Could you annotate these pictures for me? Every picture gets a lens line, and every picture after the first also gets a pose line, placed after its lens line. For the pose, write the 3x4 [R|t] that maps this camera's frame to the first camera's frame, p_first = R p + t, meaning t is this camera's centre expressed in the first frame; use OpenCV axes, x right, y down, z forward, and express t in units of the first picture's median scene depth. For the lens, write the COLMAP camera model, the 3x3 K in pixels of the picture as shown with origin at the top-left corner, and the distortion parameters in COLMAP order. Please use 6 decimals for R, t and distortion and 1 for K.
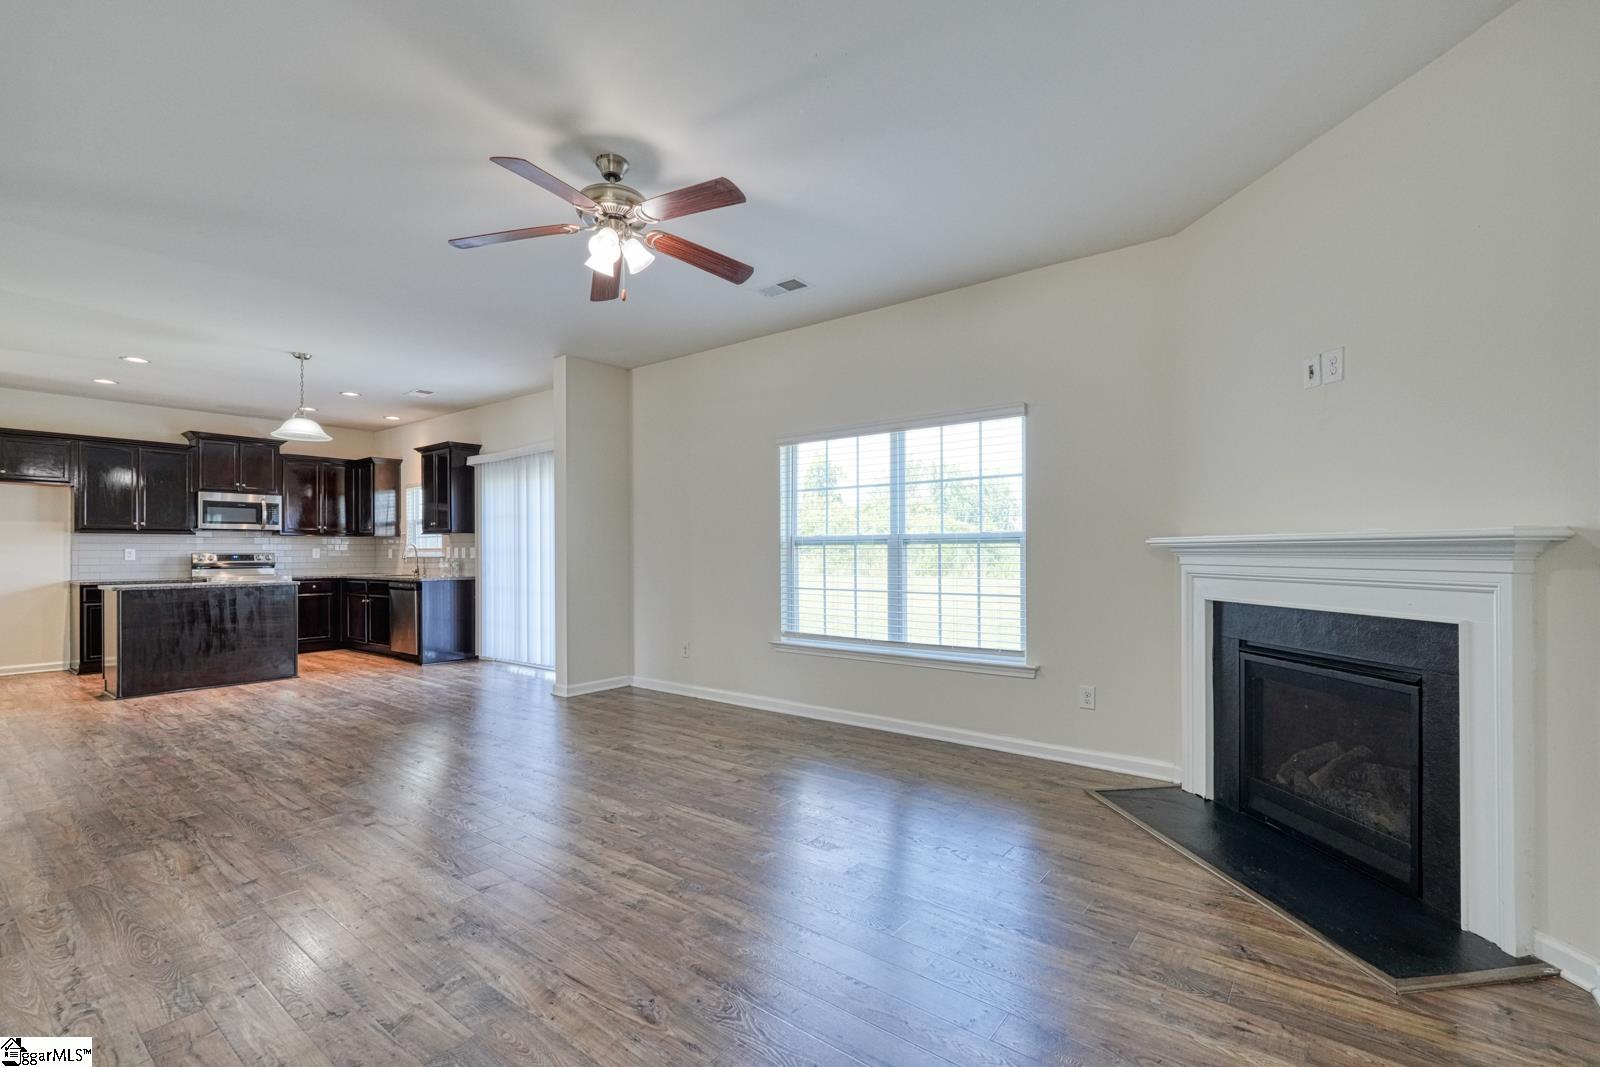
lens RADIAL K [[717.0, 0, 827.4], [0, 717.0, 557.8], [0, 0, 1]] dist [-0.001021, 0.000398]
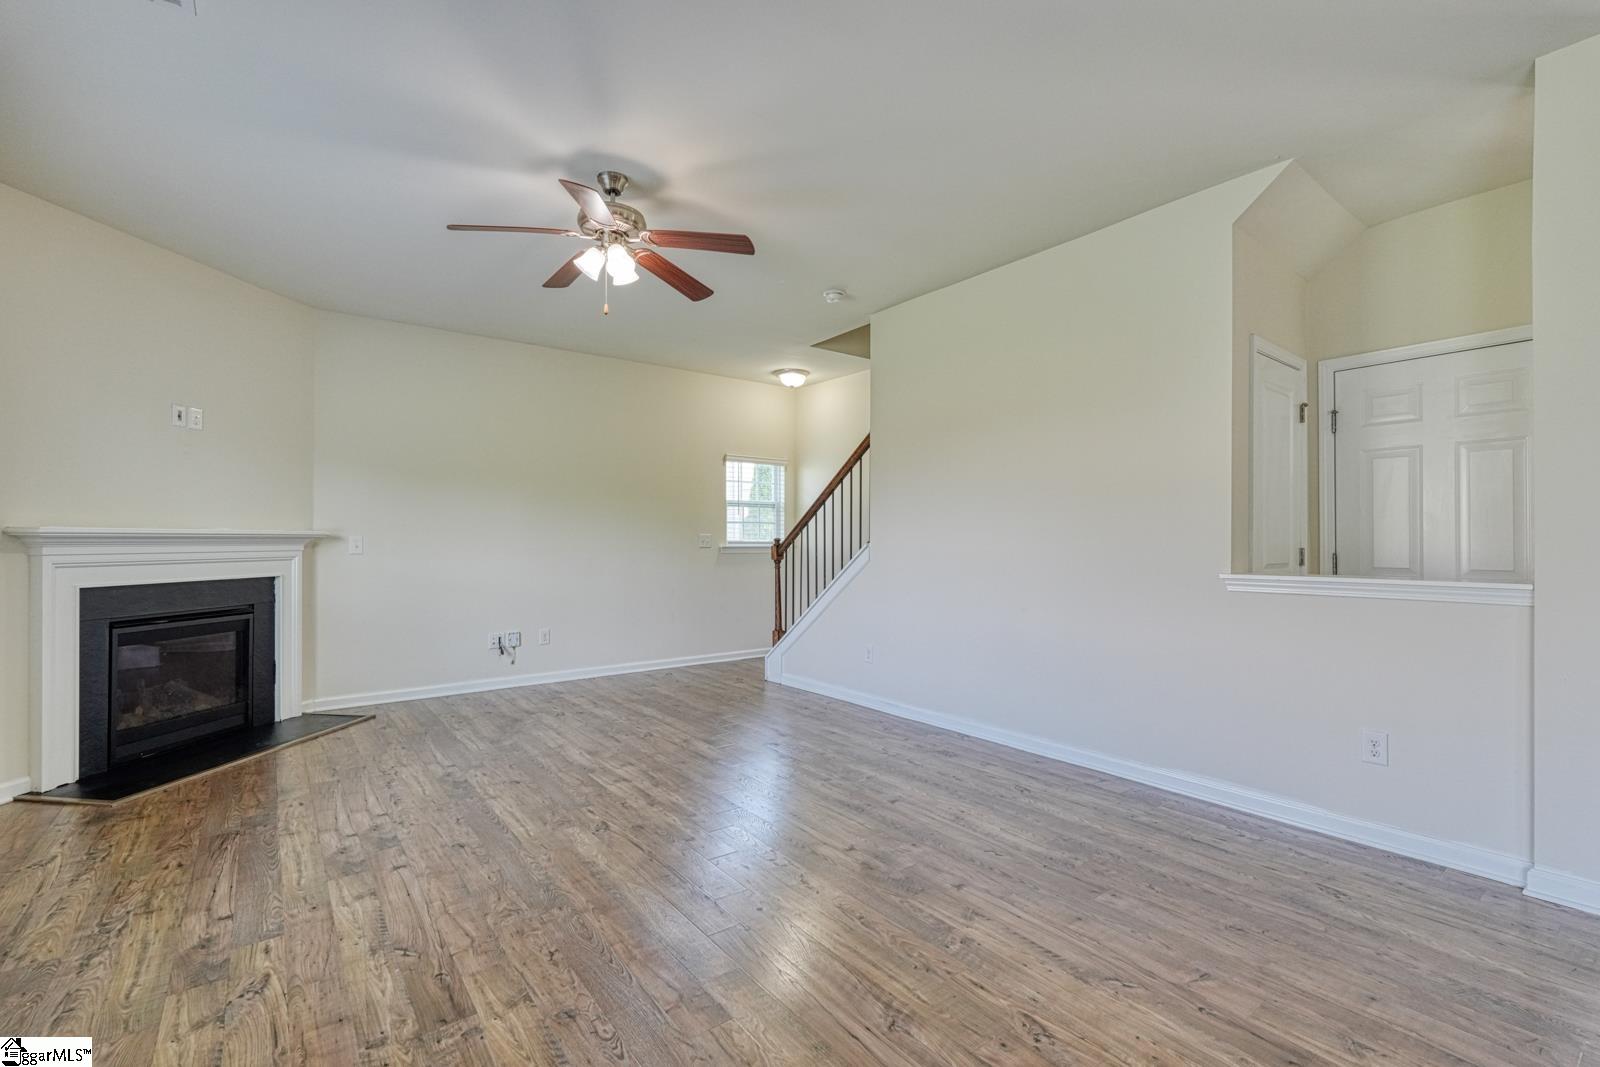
lens RADIAL K [[698.4, 0, 822.0], [0, 698.4, 537.9], [0, 0, 1]] dist [0.000997, -0.000224]
pose [[-0.968950, 0.004497, 0.247216, -0.681441], [0.005811, 0.999973, 0.004588, -0.011135], [-0.247189, 0.005883, -0.968949, 1.528269]]
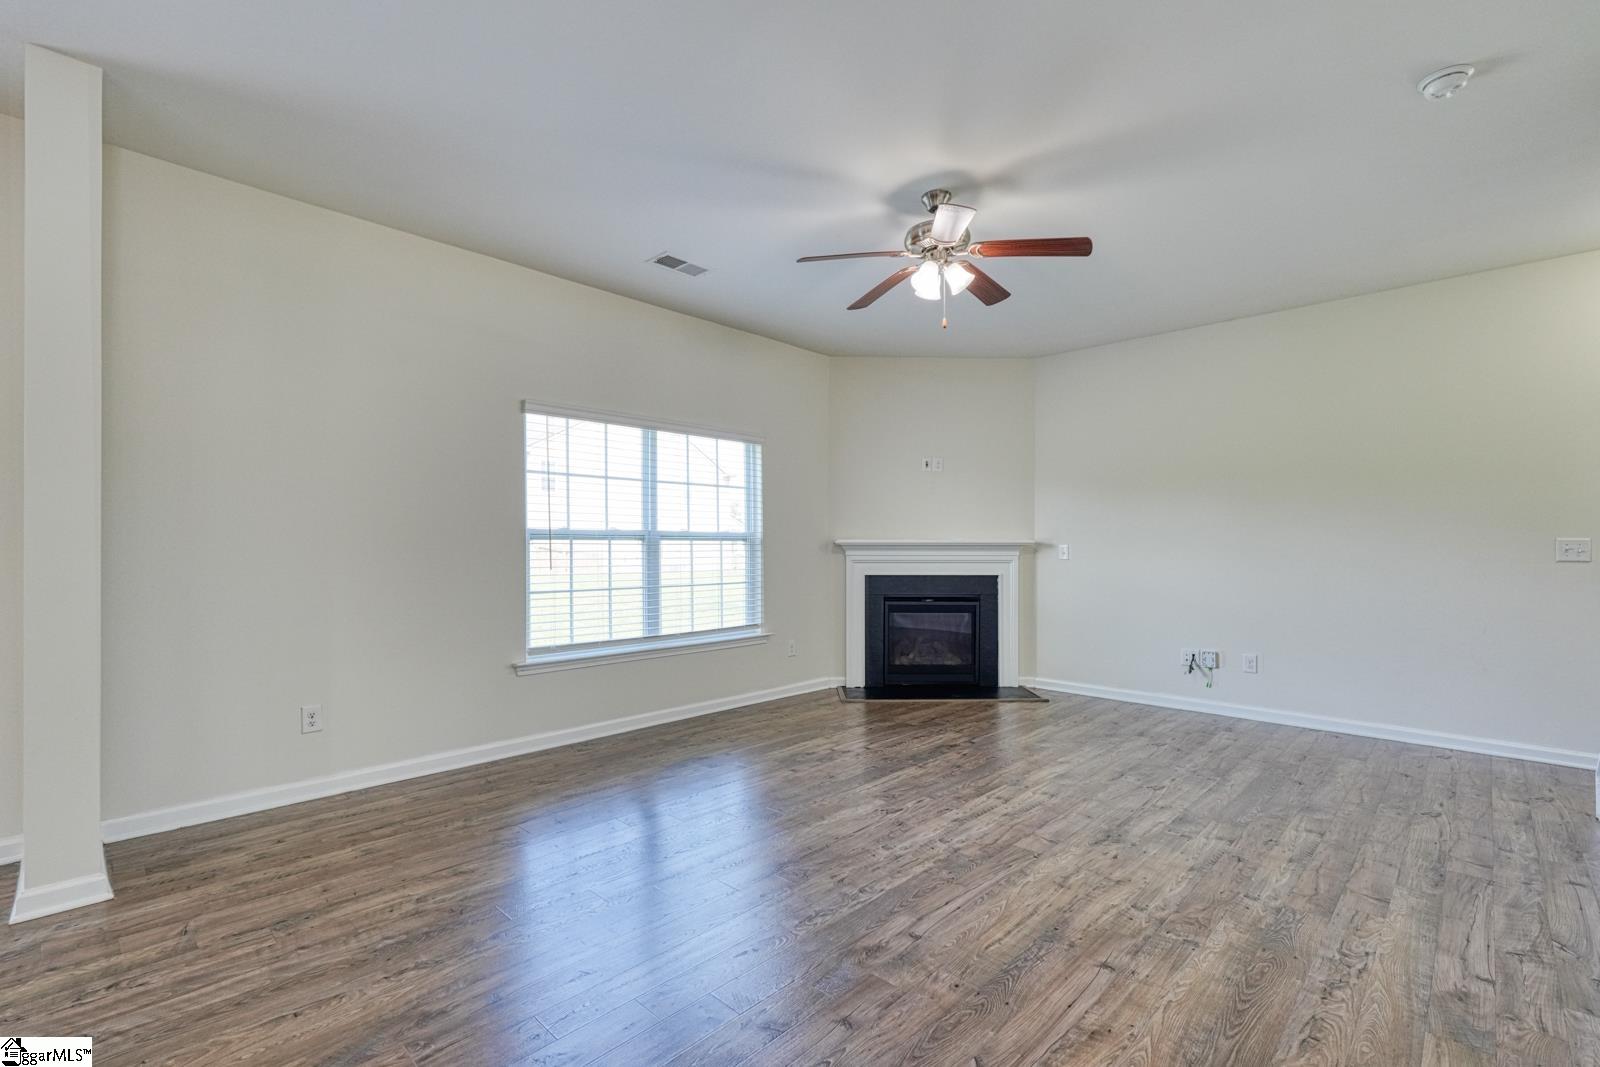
lens RADIAL K [[715.5, 0, 796.3], [0, 715.5, 547.0], [0, 0, 1]] dist [0.000477, 0.000026]
pose [[0.115843, 0.002643, 0.993264, -1.122038], [0.007110, 0.999969, -0.003490, -0.005494], [-0.993242, 0.007466, 0.115821, 0.857907]]
